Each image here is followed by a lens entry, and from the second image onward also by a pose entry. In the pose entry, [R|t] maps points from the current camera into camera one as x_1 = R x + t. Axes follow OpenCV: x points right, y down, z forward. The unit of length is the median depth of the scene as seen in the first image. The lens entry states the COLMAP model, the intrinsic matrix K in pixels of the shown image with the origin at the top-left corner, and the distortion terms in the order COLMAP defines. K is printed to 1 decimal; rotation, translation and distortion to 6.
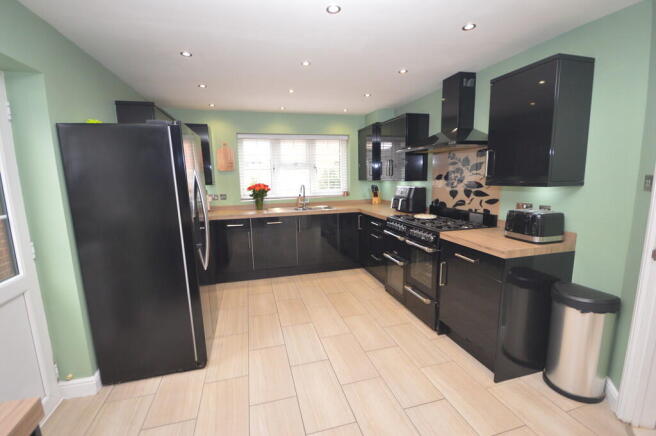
lens RADIAL K [[294.6, 0, 328.0], [0, 294.6, 218.0], [0, 0, 1]] dist [0.001489, 0.000051]
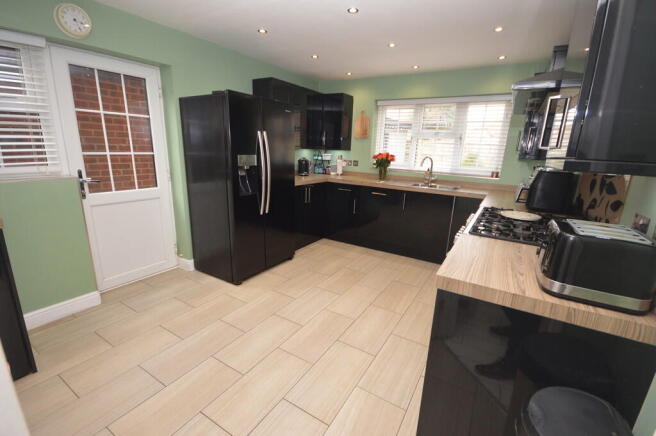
lens RADIAL K [[294.6, 0, 328.0], [0, 294.6, 218.0], [0, 0, 1]] dist [0.001489, 0.000051]
pose [[0.681453, 0.217720, -0.698727, 0.373528], [-0.159305, 0.975961, 0.148738, -0.022050], [0.714313, 0.009953, 0.699755, 0.197860]]
